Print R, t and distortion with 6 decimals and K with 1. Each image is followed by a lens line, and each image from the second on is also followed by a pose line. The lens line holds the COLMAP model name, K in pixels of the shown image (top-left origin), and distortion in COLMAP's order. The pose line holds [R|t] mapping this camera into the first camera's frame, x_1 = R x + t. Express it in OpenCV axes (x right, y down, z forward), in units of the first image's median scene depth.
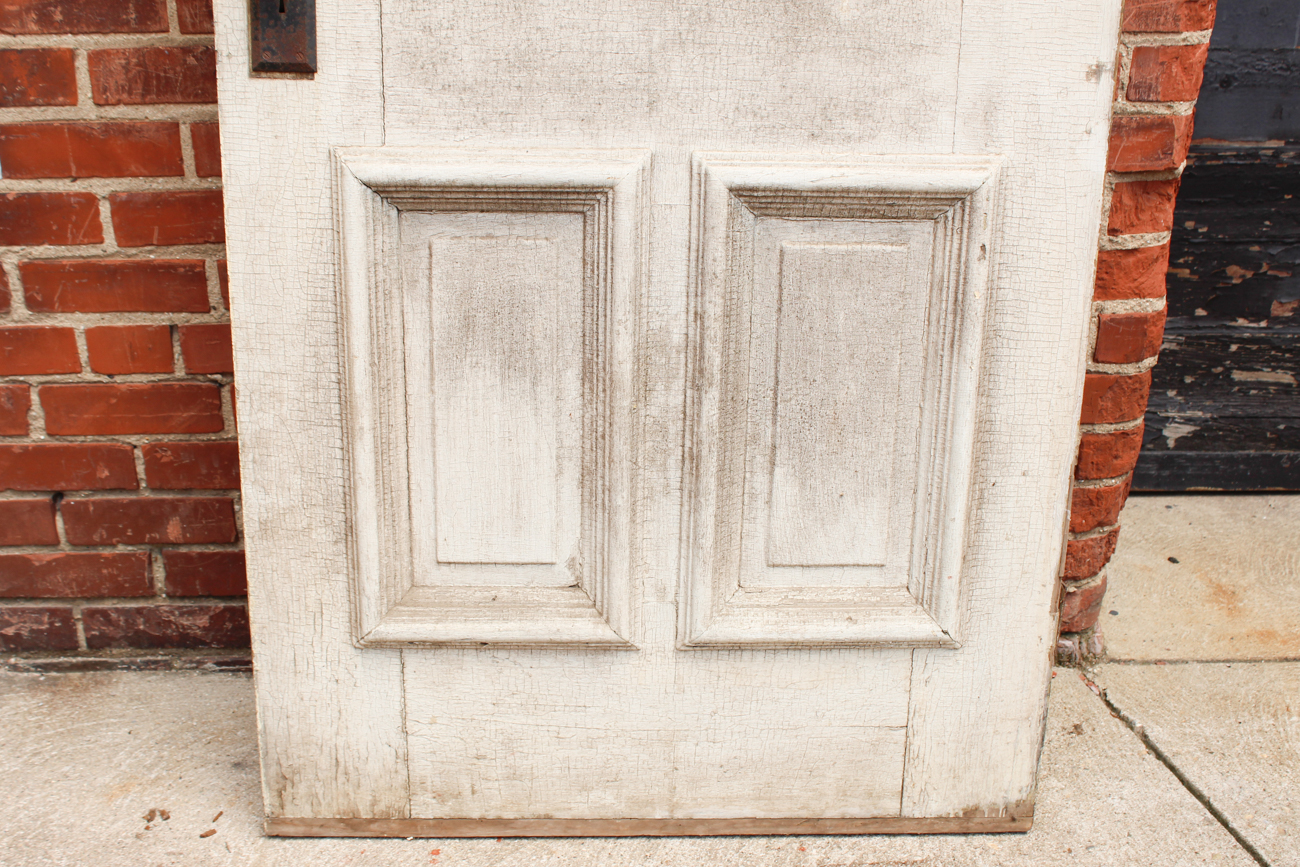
lens RADIAL K [[1559.5, 0, 626.8], [0, 1559.5, 461.6], [0, 0, 1]] dist [-0.117340, 0.167015]
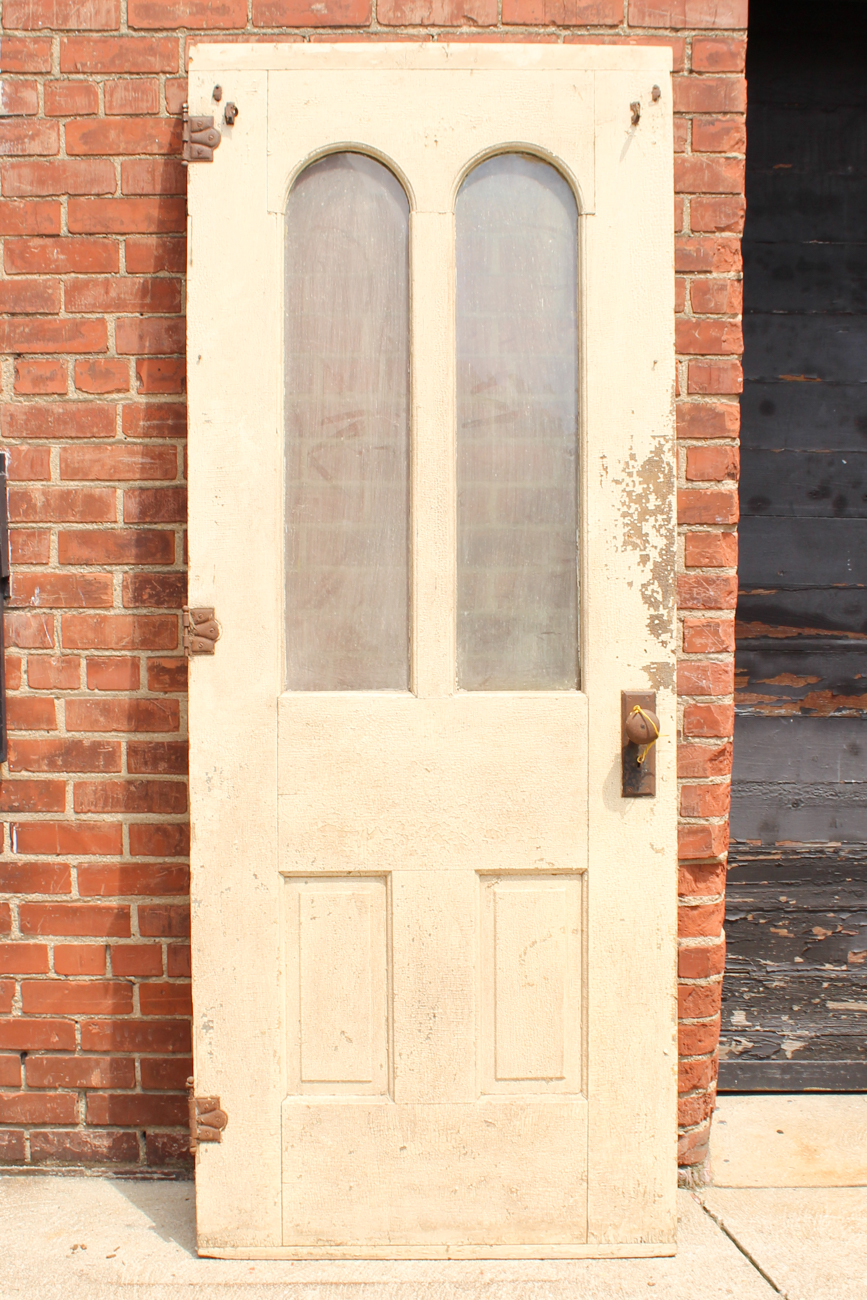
lens RADIAL K [[1794.5, 0, 475.2], [0, 1794.5, 655.6], [0, 0, 1]] dist [-0.146086, 0.076070]
pose [[0.999762, 0.007469, -0.020516, 0.125618], [-0.013478, 0.950368, -0.310836, 0.189905], [0.017176, 0.311038, 0.950242, -0.833069]]
